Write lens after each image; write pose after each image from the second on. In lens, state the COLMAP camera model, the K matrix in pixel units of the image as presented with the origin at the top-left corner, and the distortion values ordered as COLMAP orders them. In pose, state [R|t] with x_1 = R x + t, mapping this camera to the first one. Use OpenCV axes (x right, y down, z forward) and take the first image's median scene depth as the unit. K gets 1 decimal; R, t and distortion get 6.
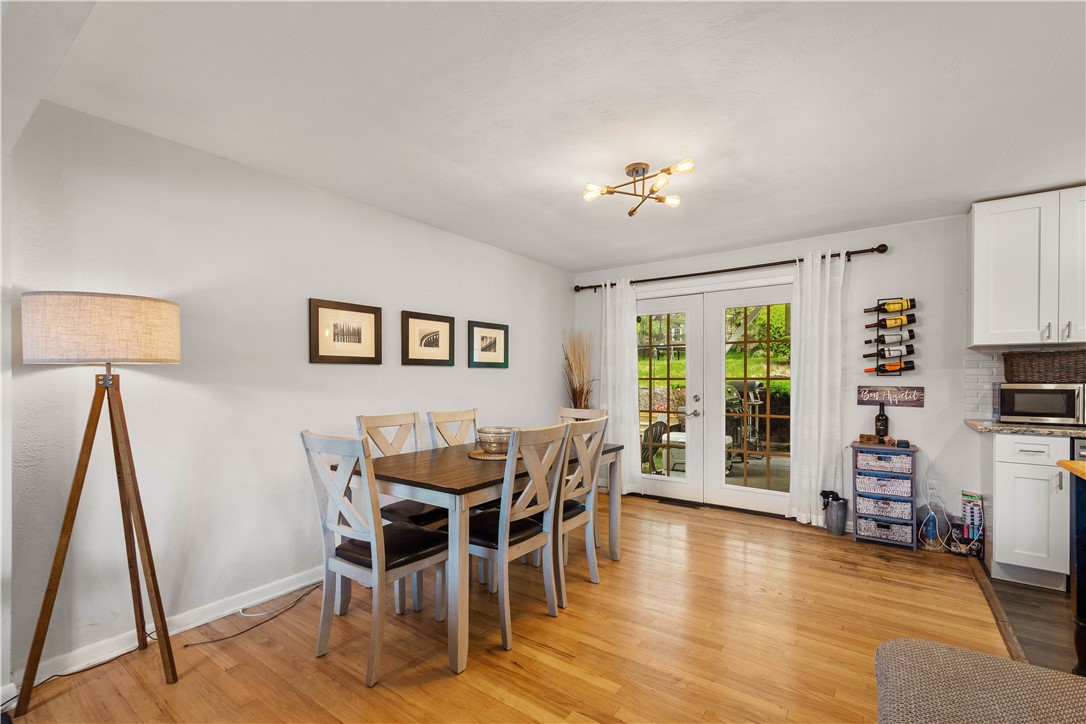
lens RADIAL K [[470.1, 0, 543.2], [0, 470.1, 377.0], [0, 0, 1]] dist [0.009808, 0.000071]
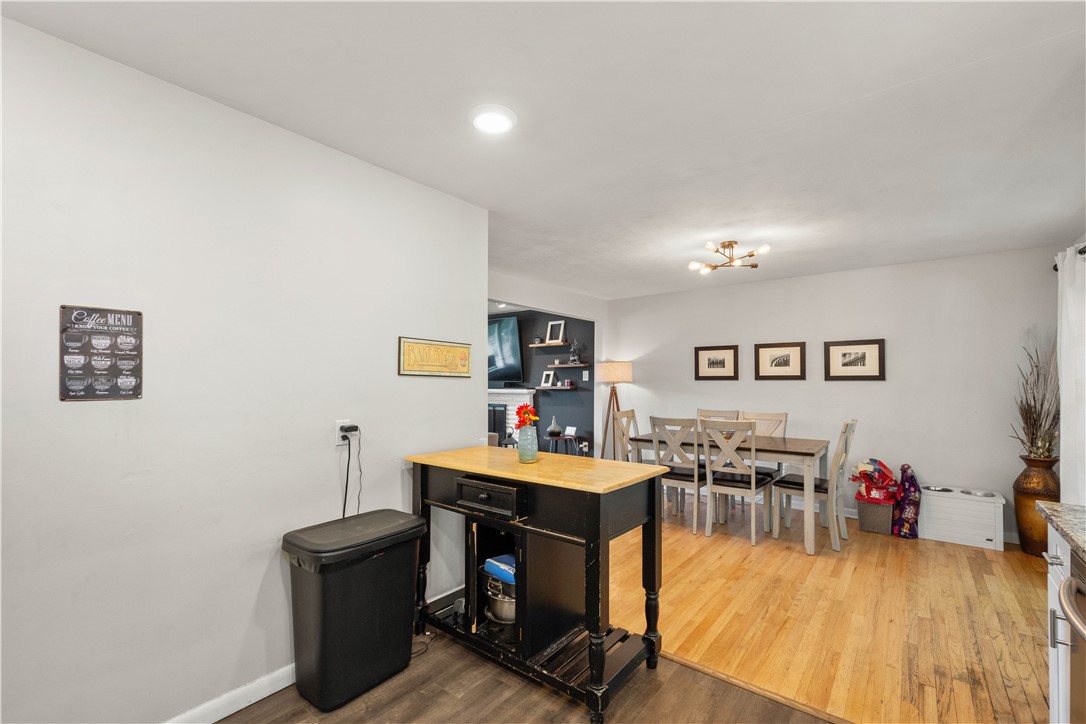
lens RADIAL K [[471.0, 0, 548.0], [0, 471.0, 368.8], [0, 0, 1]] dist [0.010170, 0.000013]
pose [[-0.033795, -0.024545, -0.999127, 1.246263], [-0.000028, 0.999698, -0.024558, -0.025096], [0.999429, -0.000802, -0.033785, 0.393896]]
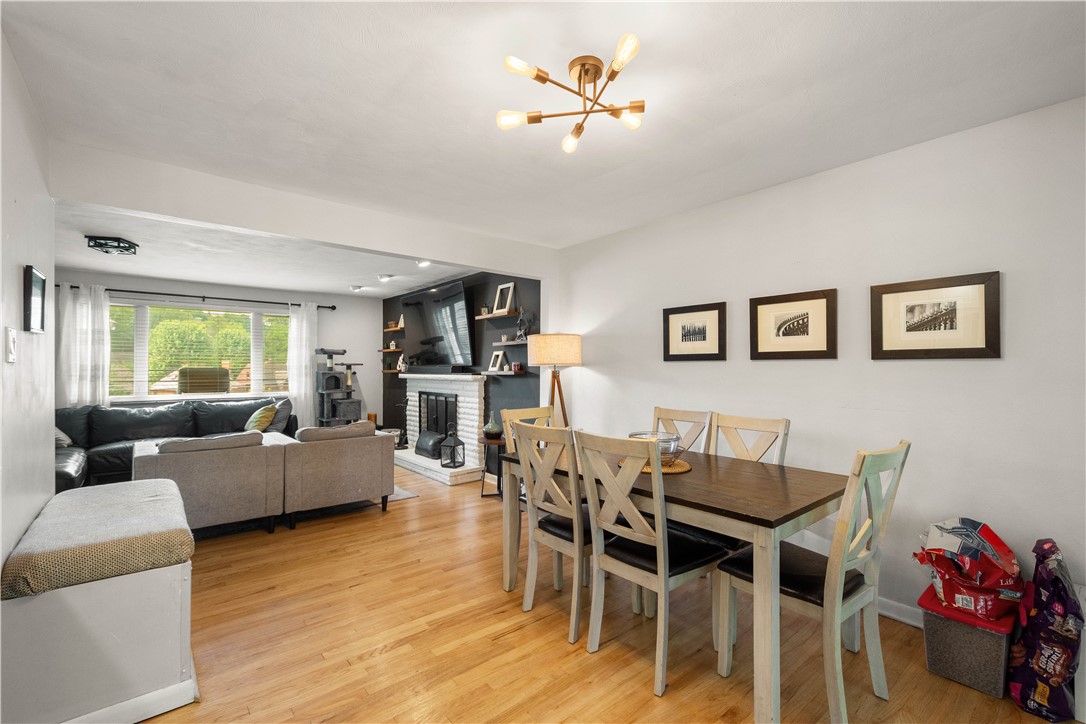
lens RADIAL K [[476.6, 0, 543.0], [0, 476.6, 362.0], [0, 0, 1]] dist [0.015217, -0.000701]
pose [[-0.243038, -0.009915, -0.969966, 0.674502], [0.000212, 0.999947, -0.010275, -0.013068], [0.970017, -0.002703, -0.243023, 0.849227]]
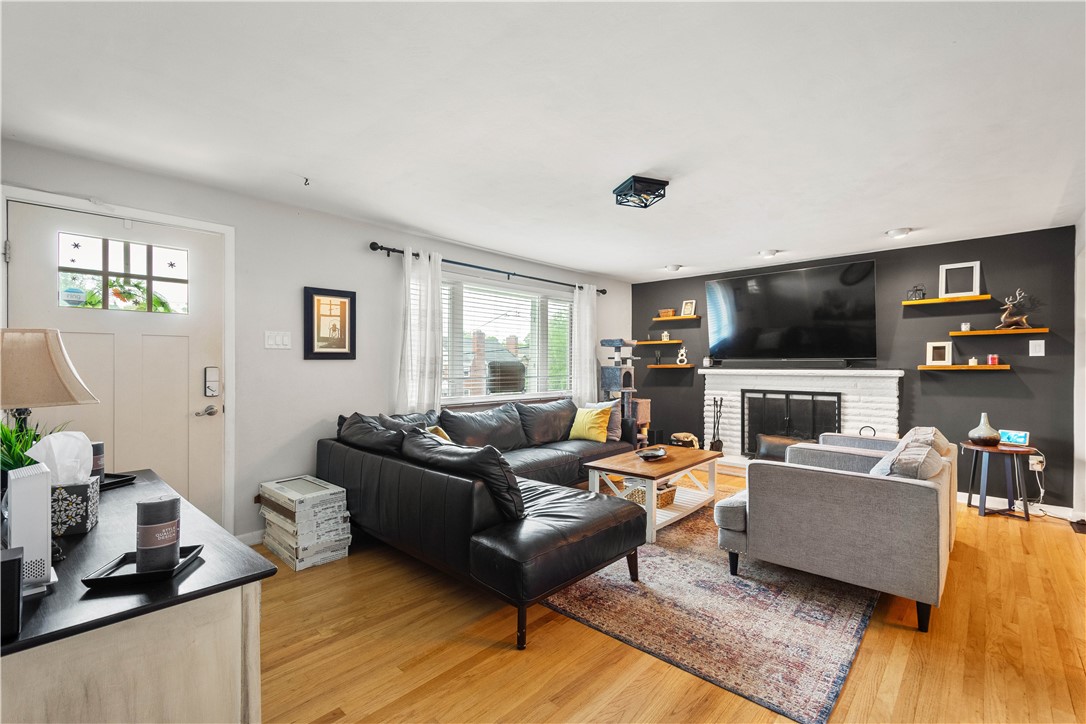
lens RADIAL K [[471.0, 0, 548.0], [0, 471.0, 368.8], [0, 0, 1]] dist [0.010170, 0.000013]
pose [[-0.119637, 0.009770, -0.992770, 0.643558], [-0.001577, 0.999948, 0.010030, -0.001667], [0.992816, 0.002766, -0.119615, -0.600044]]
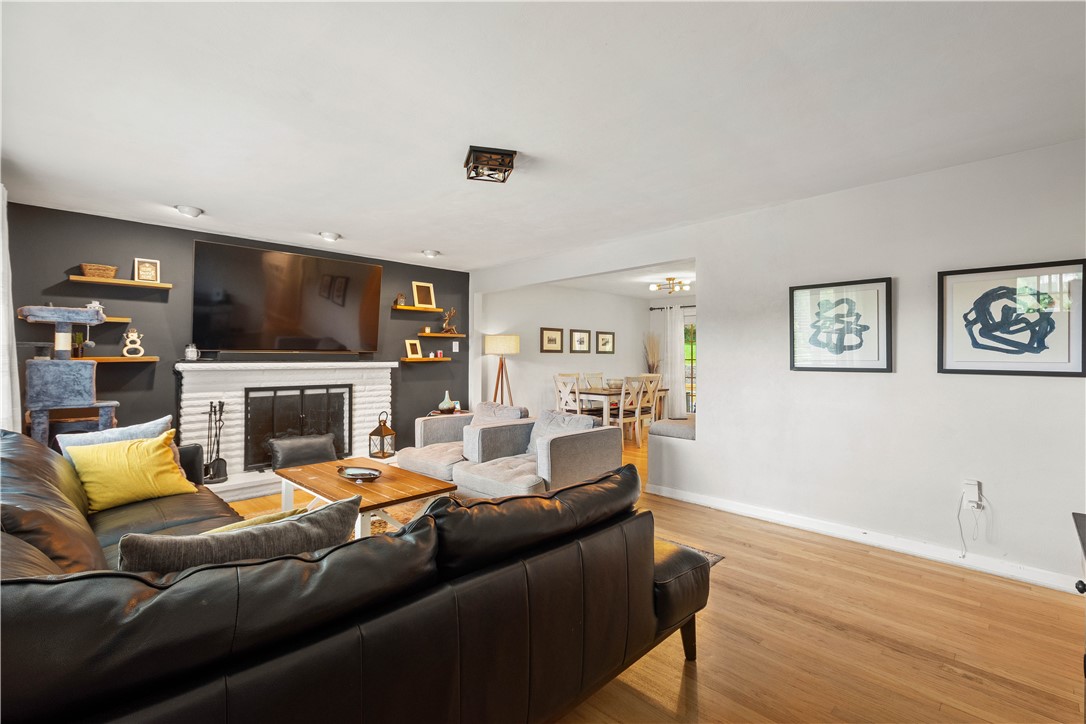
lens RADIAL K [[485.9, 0, 544.9], [0, 485.9, 340.5], [0, 0, 1]] dist [0.014069, -0.000312]
pose [[0.986691, -0.005262, -0.162519, -0.039744], [-0.001098, 0.999238, -0.039021, 0.005510], [0.162601, 0.038680, 0.985933, -1.344293]]
